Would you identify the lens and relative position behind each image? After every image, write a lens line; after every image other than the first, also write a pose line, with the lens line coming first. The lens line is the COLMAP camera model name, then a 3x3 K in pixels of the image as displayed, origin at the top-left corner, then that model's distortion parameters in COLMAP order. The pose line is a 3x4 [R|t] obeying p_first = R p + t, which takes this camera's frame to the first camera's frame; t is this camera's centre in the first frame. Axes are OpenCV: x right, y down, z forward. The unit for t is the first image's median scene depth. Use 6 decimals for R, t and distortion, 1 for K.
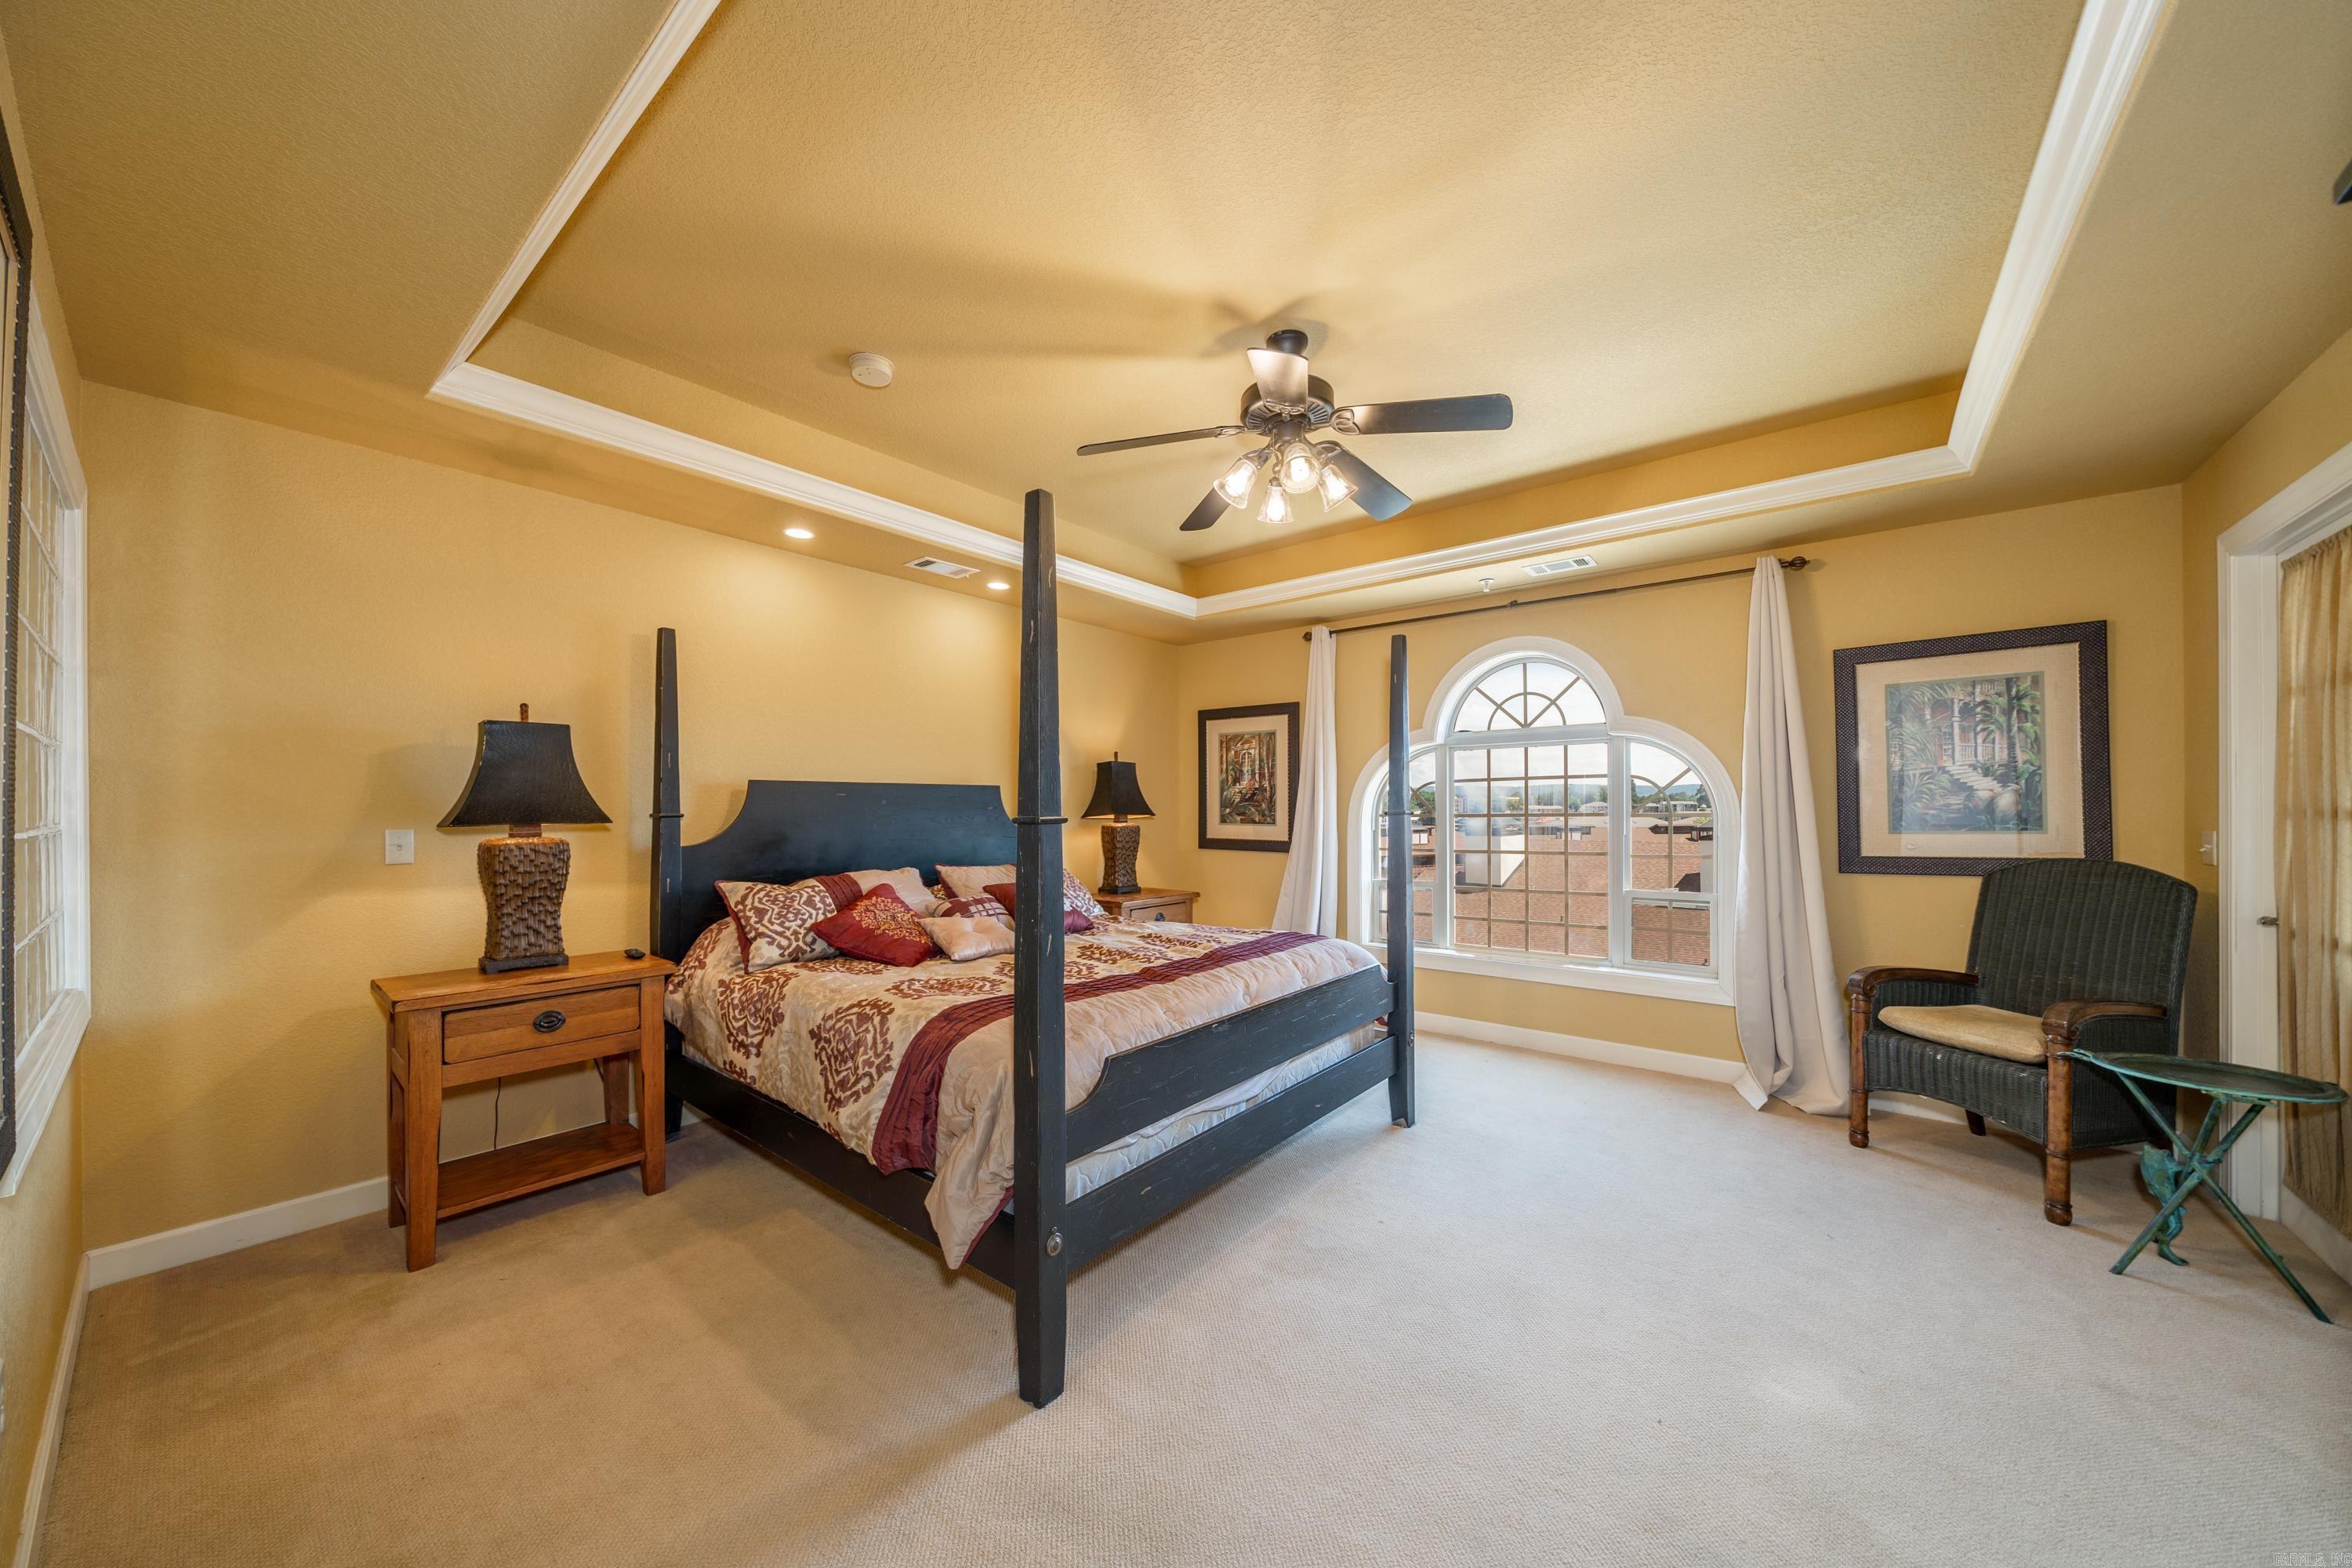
lens RADIAL K [[823.9, 0, 1209.0], [0, 823.9, 804.0], [0, 0, 1]] dist [-0.000493, -0.000011]
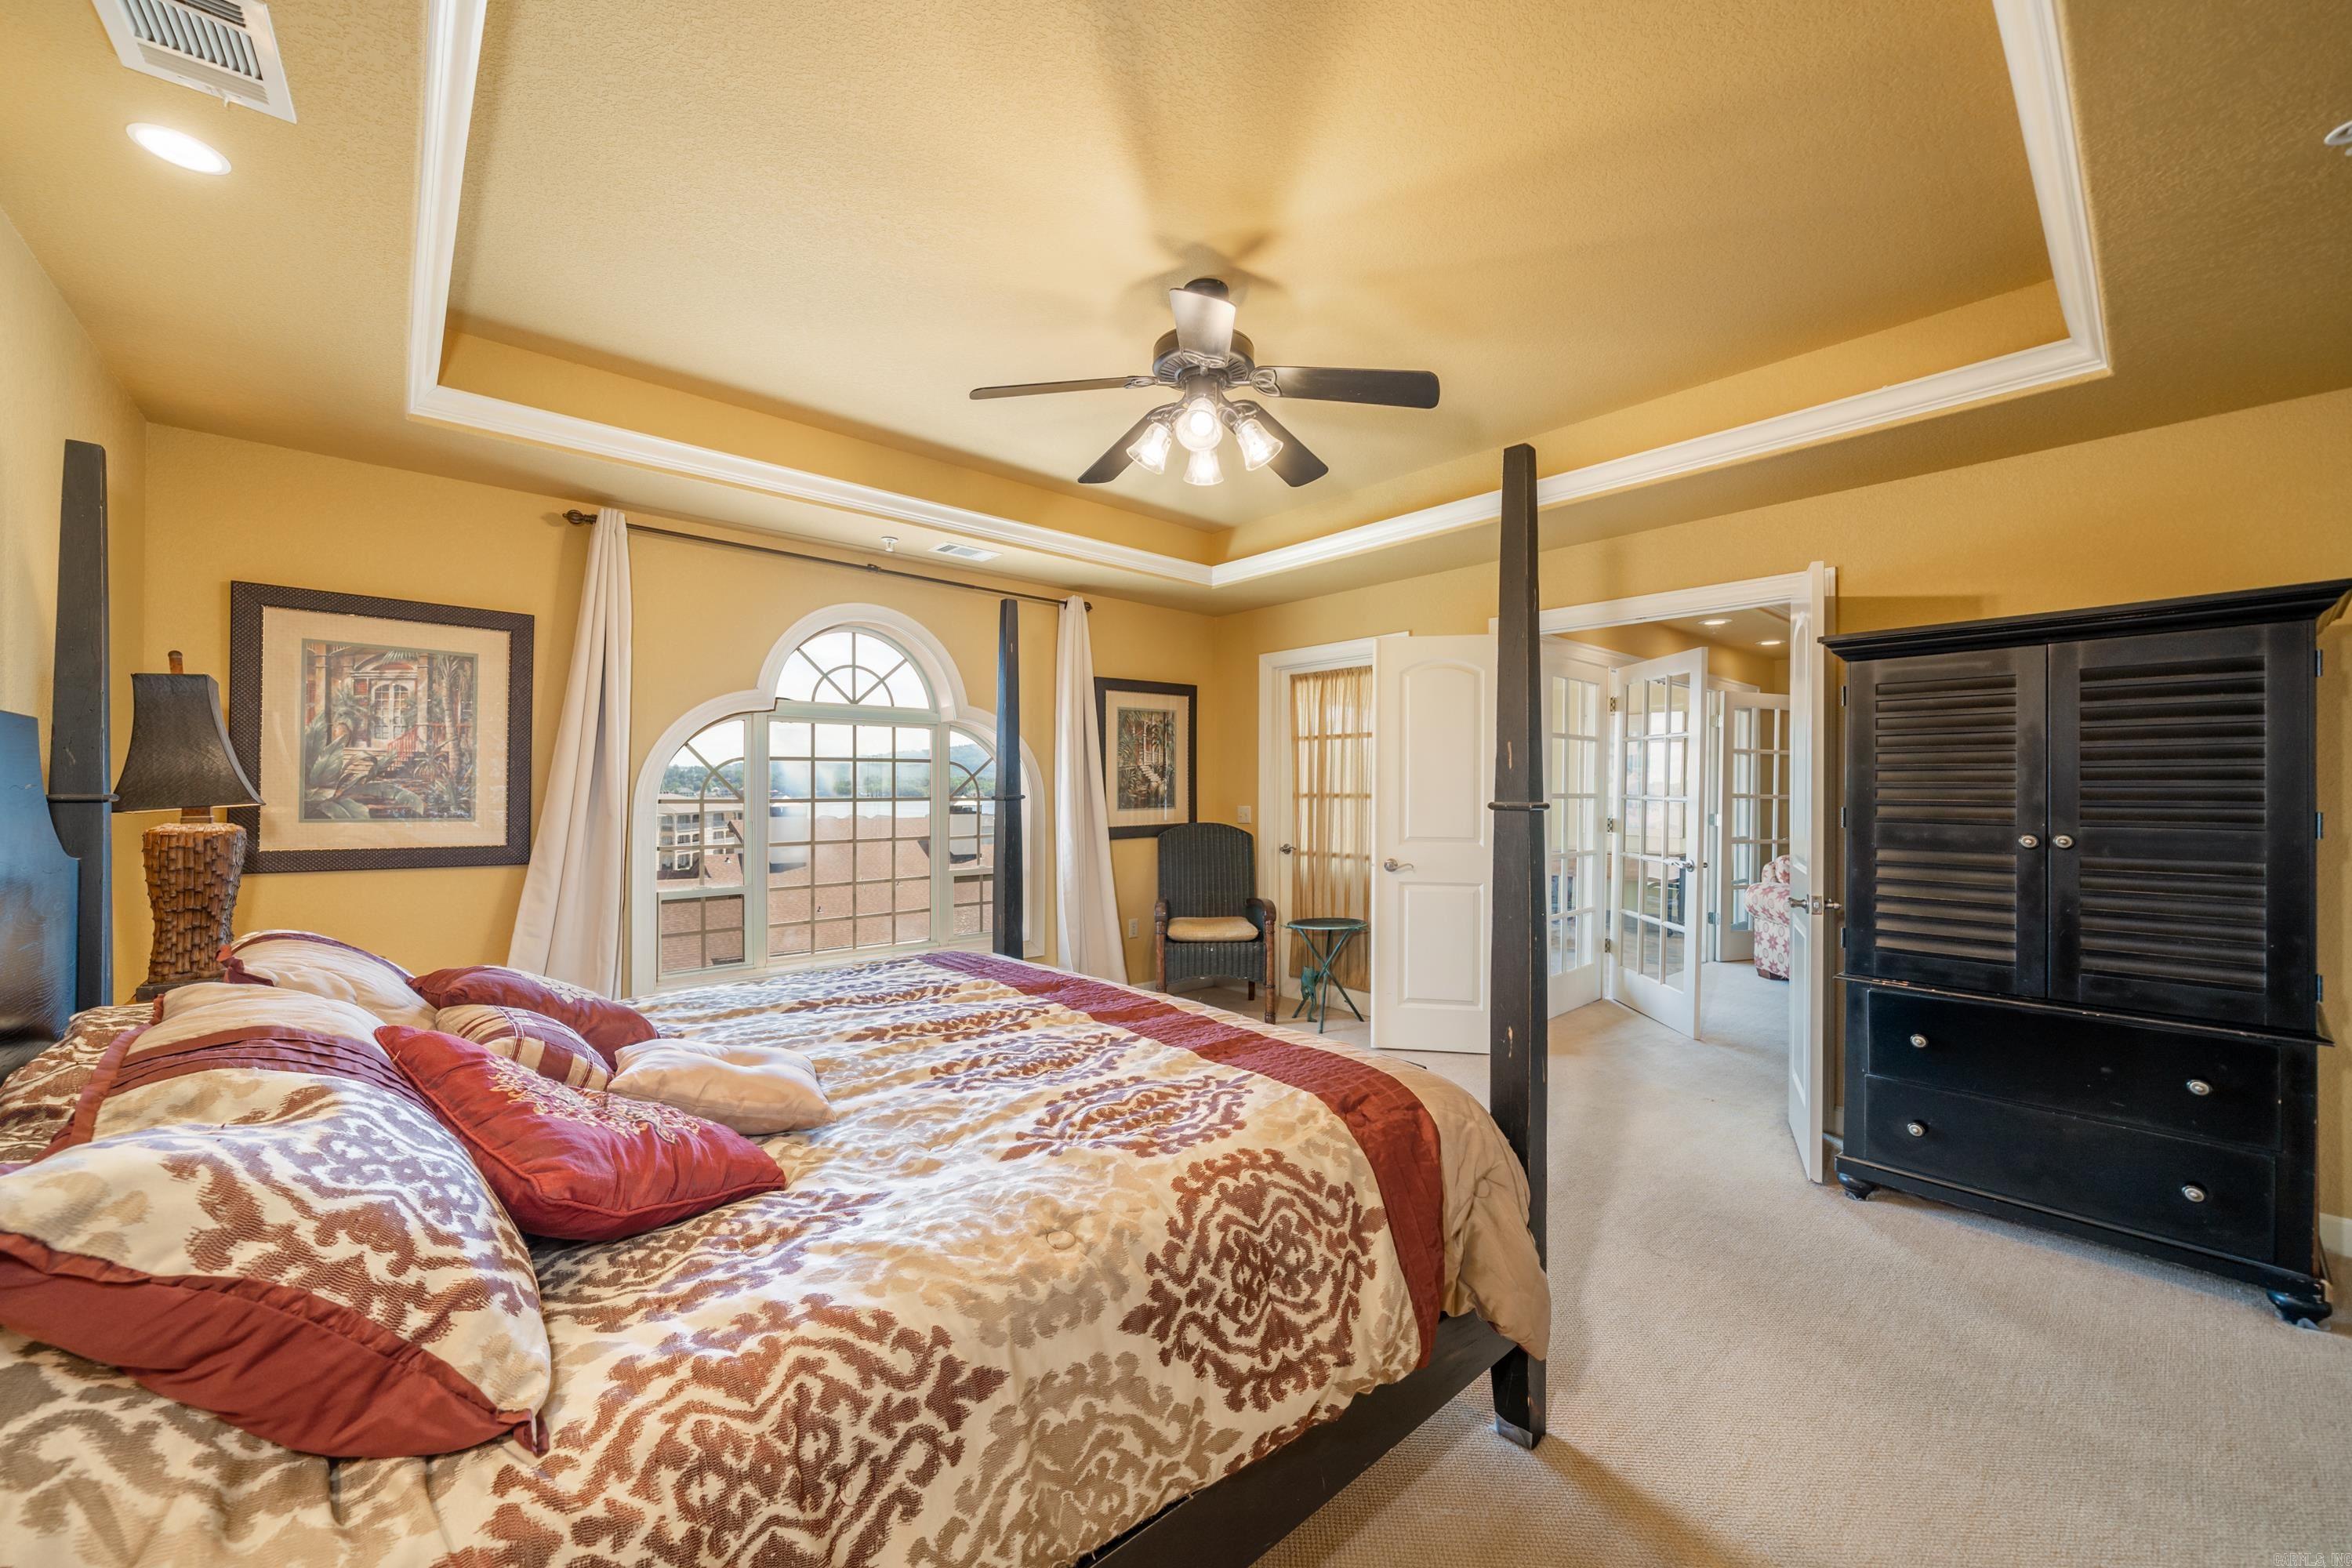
lens RADIAL K [[848.8, 0, 1186.5], [0, 848.8, 791.0], [0, 0, 1]] dist [0.000037, 0.000104]
pose [[0.203757, 0.004643, 0.979011, -0.479792], [-0.010676, 0.999940, -0.002521, 0.002561], [-0.978963, -0.009938, 0.203794, 0.466715]]
